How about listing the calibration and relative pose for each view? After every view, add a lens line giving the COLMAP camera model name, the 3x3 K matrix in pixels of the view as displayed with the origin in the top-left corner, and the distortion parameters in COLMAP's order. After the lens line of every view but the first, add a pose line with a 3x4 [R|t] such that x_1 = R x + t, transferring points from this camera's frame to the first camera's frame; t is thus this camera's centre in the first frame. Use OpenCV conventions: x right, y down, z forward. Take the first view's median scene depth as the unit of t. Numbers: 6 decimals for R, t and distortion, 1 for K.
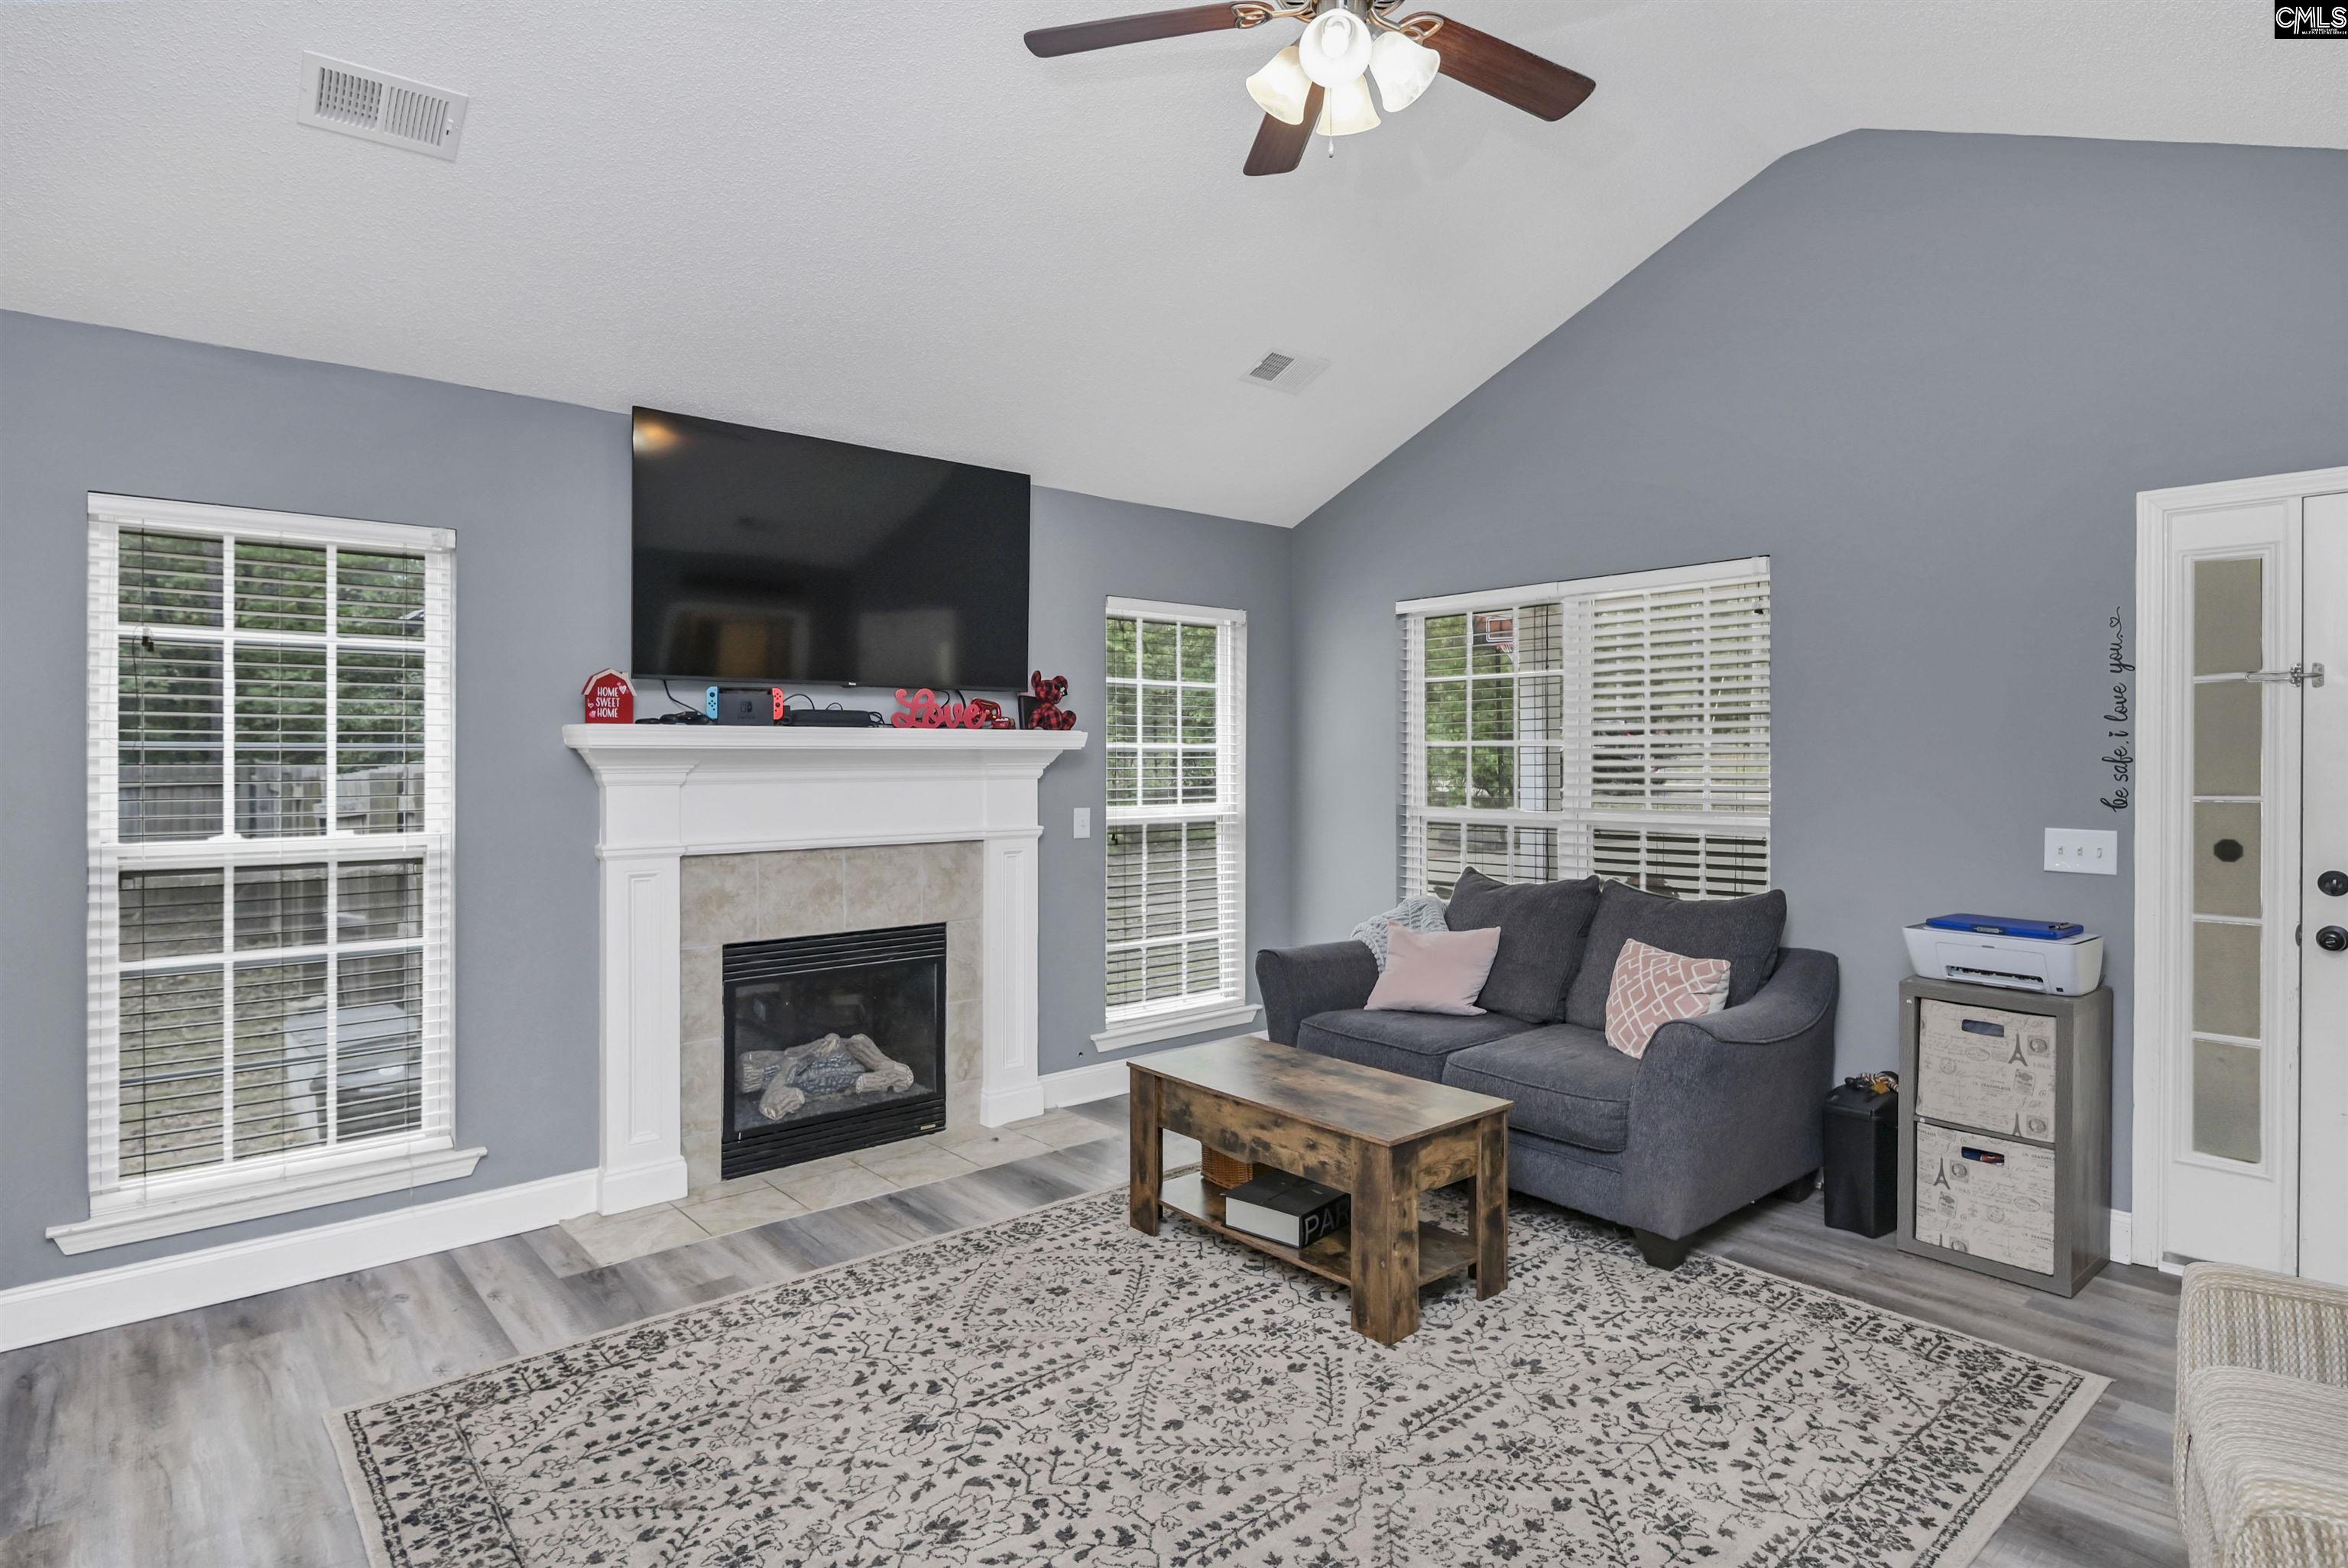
lens RADIAL K [[1220.8, 0, 1183.1], [0, 1220.8, 763.7], [0, 0, 1]] dist [0.013784, -0.013313]
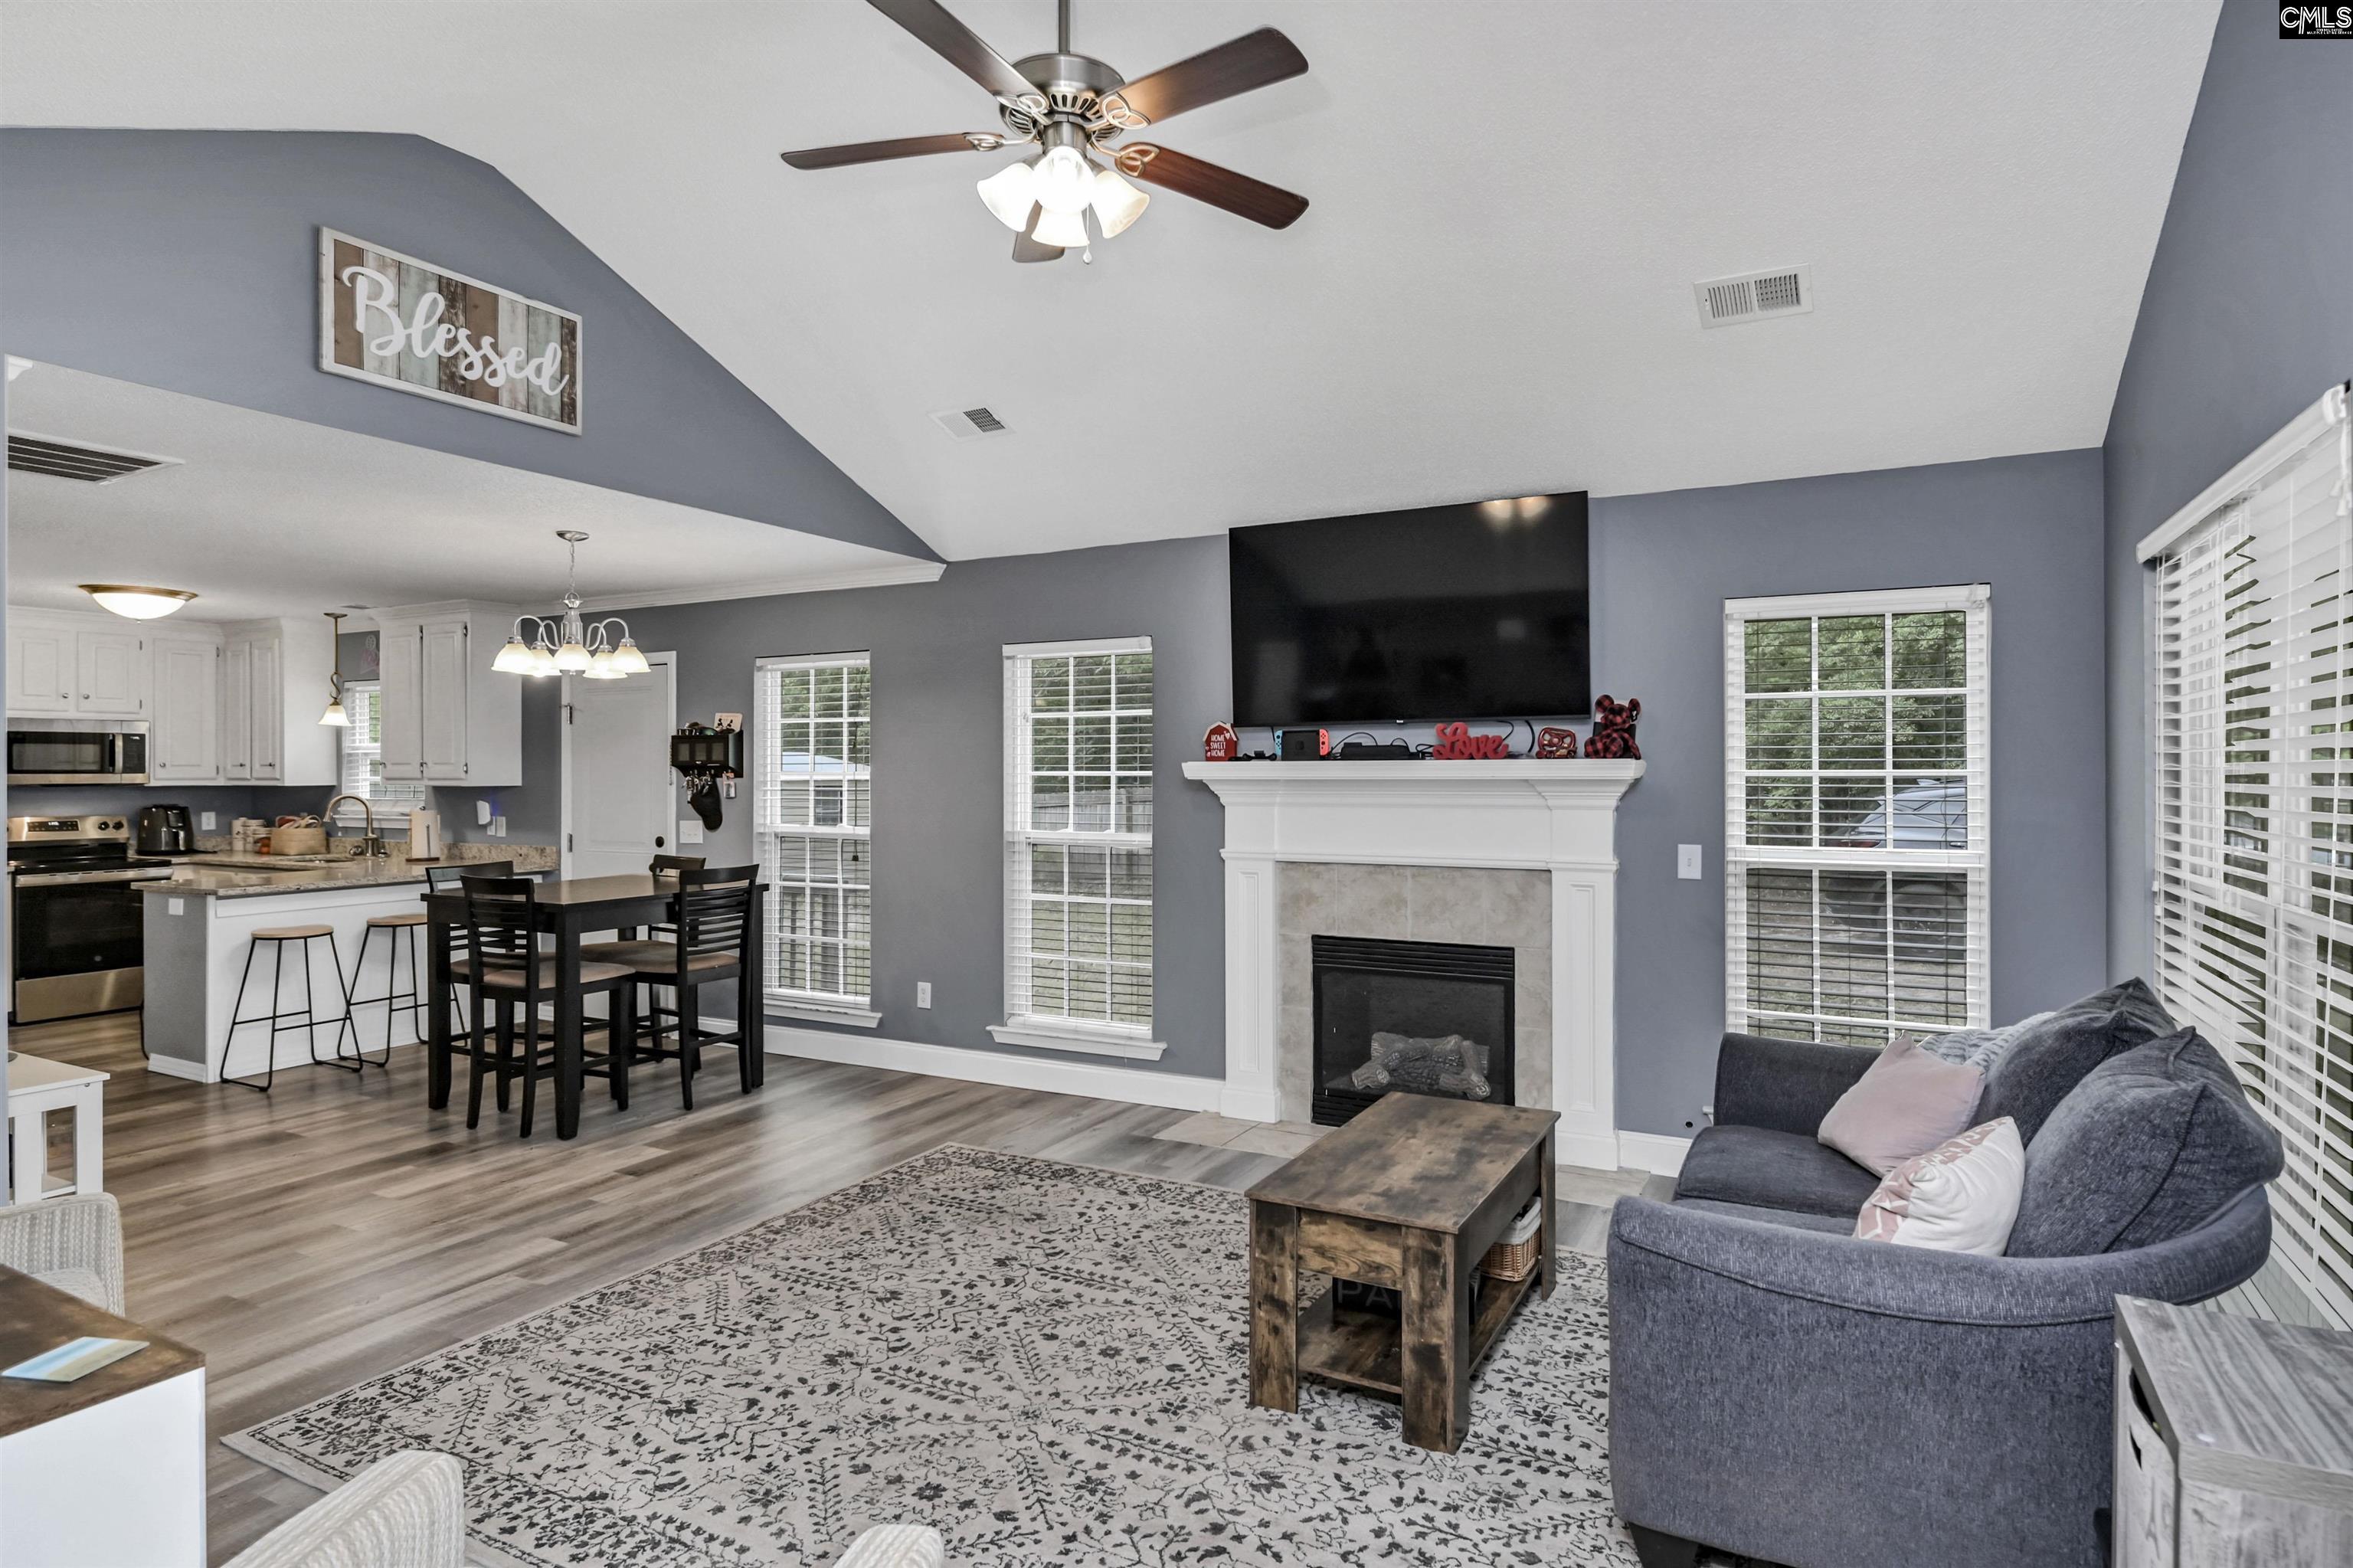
lens RADIAL K [[1223.5, 0, 1216.1], [0, 1223.5, 767.4], [0, 0, 1]] dist [0.013784, -0.013313]
pose [[0.387136, -0.004556, -0.922012, 0.933151], [-0.004513, 0.999966, -0.006836, -0.018956], [0.922012, 0.006808, 0.387102, 0.524925]]
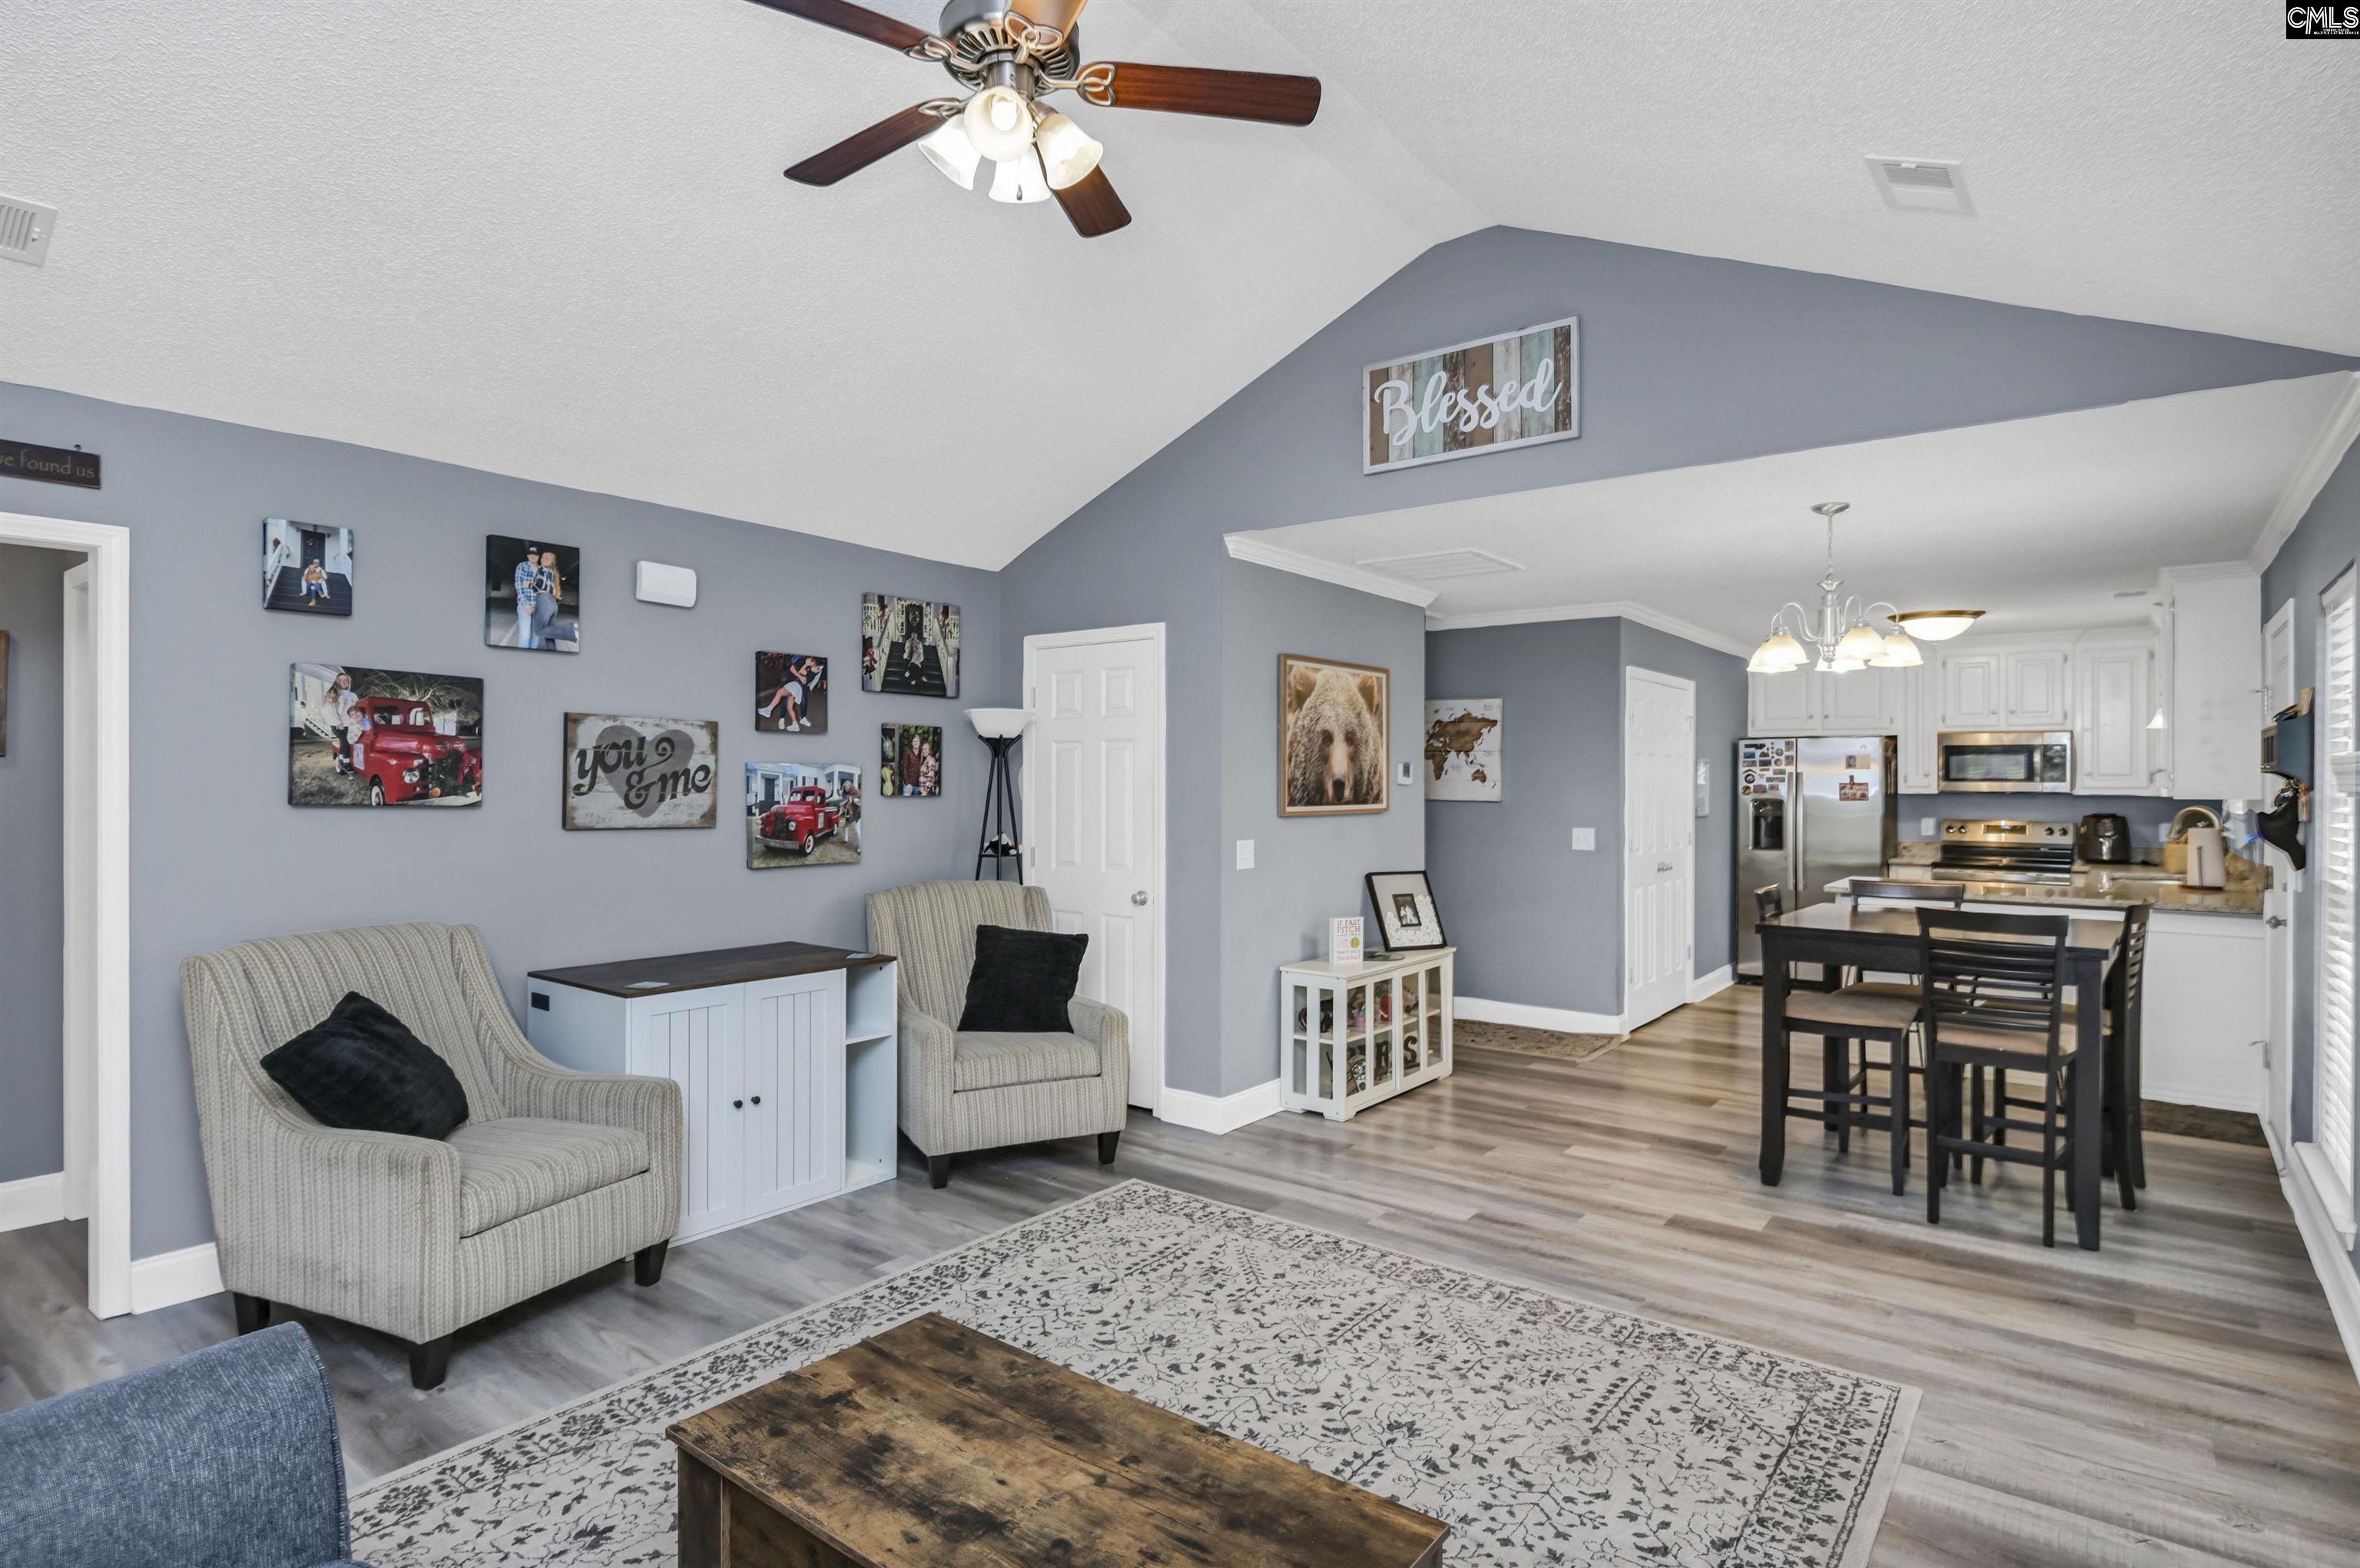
lens RADIAL K [[1227.2, 0, 1207.1], [0, 1227.2, 806.0], [0, 0, 1]] dist [0.013784, -0.013313]
pose [[-0.974974, 0.001077, -0.222315, 0.150116], [-0.005365, 0.999583, 0.028373, -0.026429], [0.222253, 0.028856, -0.974562, 1.559432]]
